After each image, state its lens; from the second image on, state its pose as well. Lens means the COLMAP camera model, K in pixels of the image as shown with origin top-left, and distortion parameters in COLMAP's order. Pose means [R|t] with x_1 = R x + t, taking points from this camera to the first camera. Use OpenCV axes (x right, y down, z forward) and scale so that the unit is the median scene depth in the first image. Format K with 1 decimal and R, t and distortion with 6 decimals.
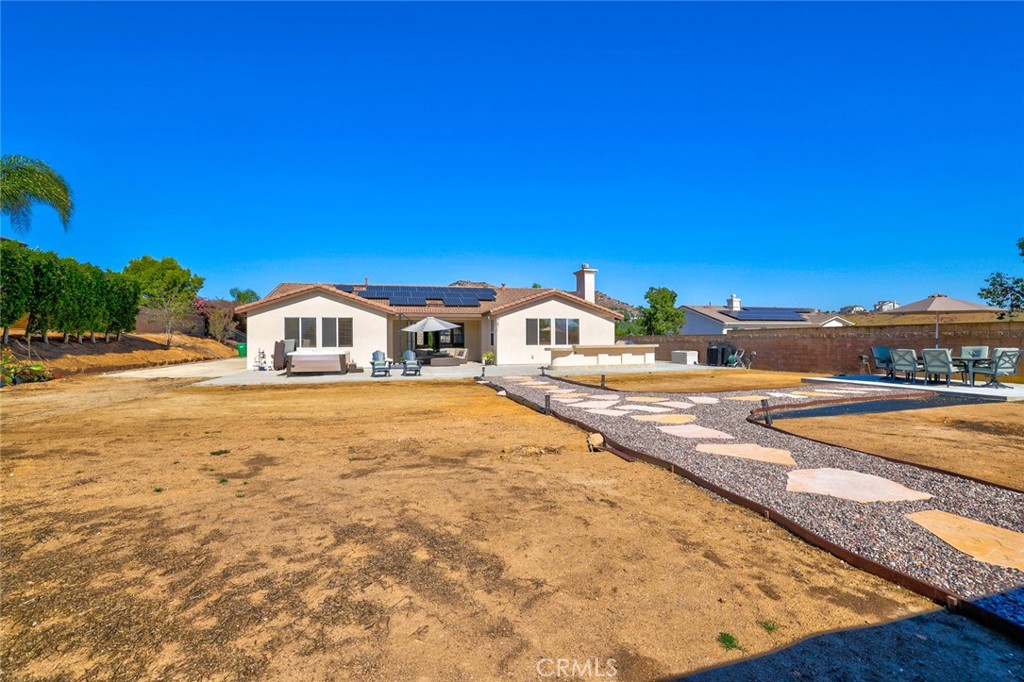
lens RADIAL K [[442.0, 0, 510.7], [0, 442.0, 334.0], [0, 0, 1]] dist [-0.047934, 0.016809]
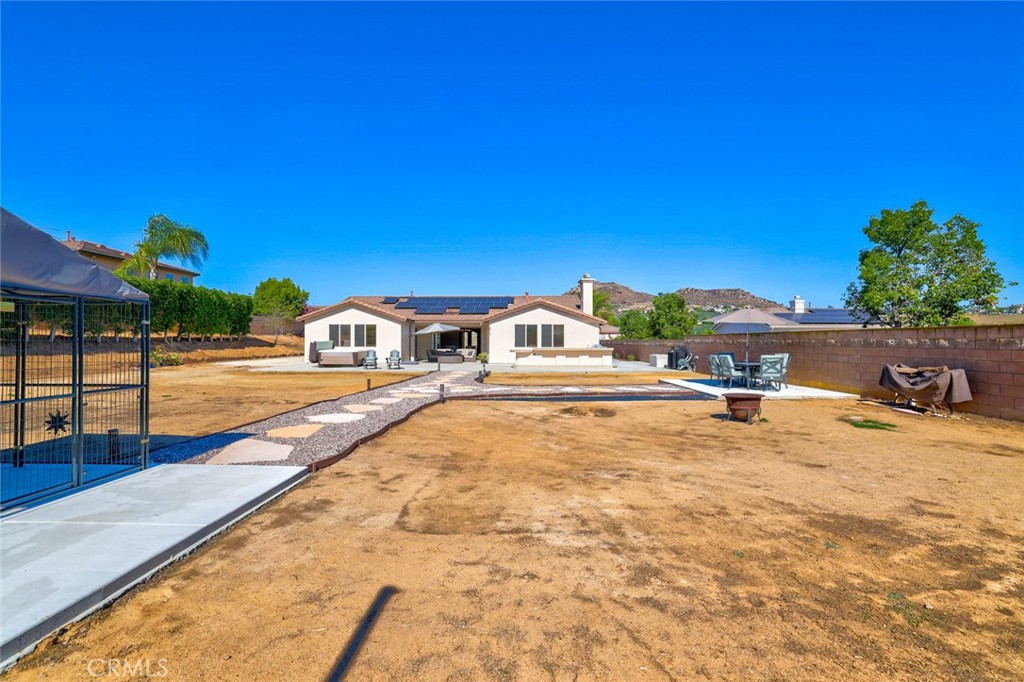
lens RADIAL K [[442.0, 0, 510.7], [0, 442.0, 334.0], [0, 0, 1]] dist [-0.047934, 0.016809]
pose [[0.956921, 0.004420, -0.290316, 0.386371], [-0.004973, 0.999987, -0.001168, -0.008489], [0.290307, 0.002561, 0.956930, -0.132580]]
